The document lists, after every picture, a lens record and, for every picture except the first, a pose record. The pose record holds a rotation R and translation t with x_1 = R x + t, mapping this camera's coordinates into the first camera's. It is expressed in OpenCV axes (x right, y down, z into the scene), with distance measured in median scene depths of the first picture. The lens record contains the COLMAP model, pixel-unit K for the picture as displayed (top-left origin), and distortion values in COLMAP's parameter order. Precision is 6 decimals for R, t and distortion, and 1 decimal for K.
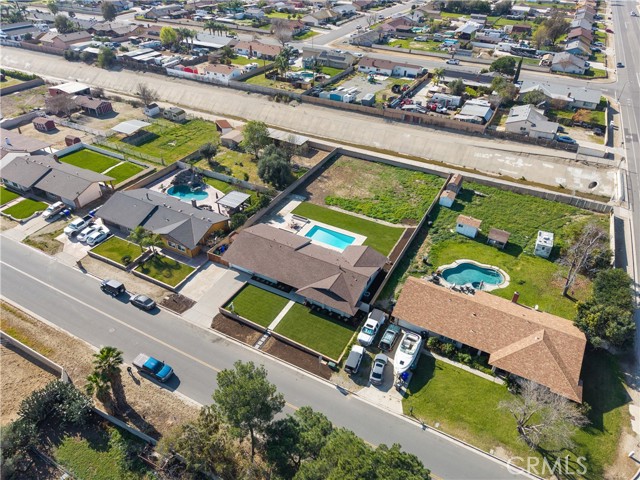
lens RADIAL K [[421.9, 0, 319.8], [0, 421.9, 244.5], [0, 0, 1]] dist [0.031926, -0.040618]
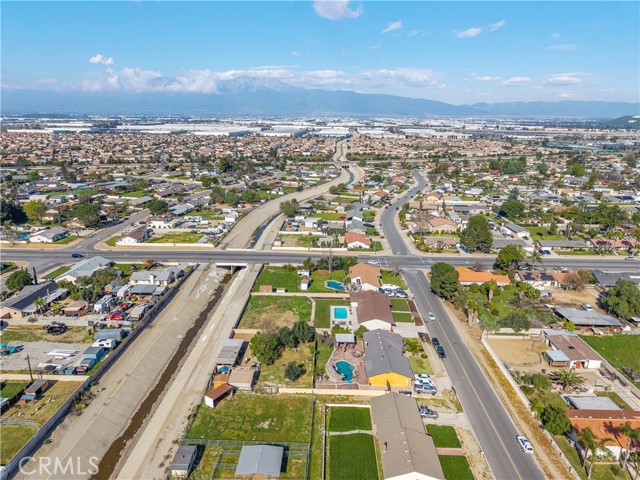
lens RADIAL K [[421.9, 0, 319.8], [0, 421.9, 244.5], [0, 0, 1]] dist [0.031926, -0.040618]
pose [[-0.446077, -0.272278, 0.852573, -1.384945], [0.522445, 0.694237, 0.495061, -1.152948], [-0.726682, 0.666258, -0.167433, 1.127457]]
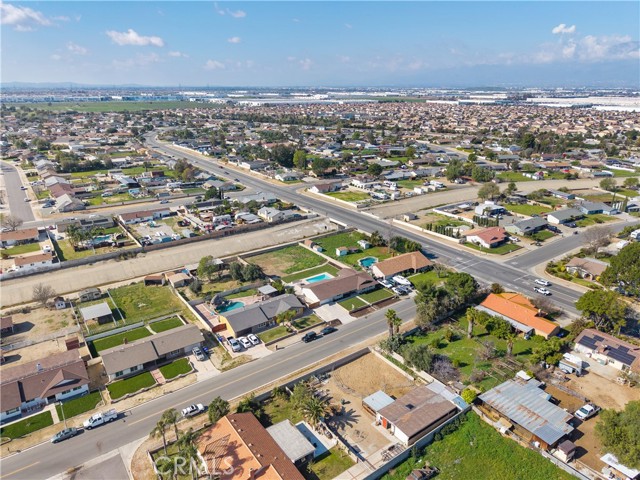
lens RADIAL K [[421.9, 0, 319.8], [0, 421.9, 244.5], [0, 0, 1]] dist [0.031926, -0.040618]
pose [[0.436504, -0.322754, 0.839818, -1.478213], [0.538462, 0.841524, 0.043539, -0.223034], [-0.720780, 0.433205, 0.541119, -0.112957]]
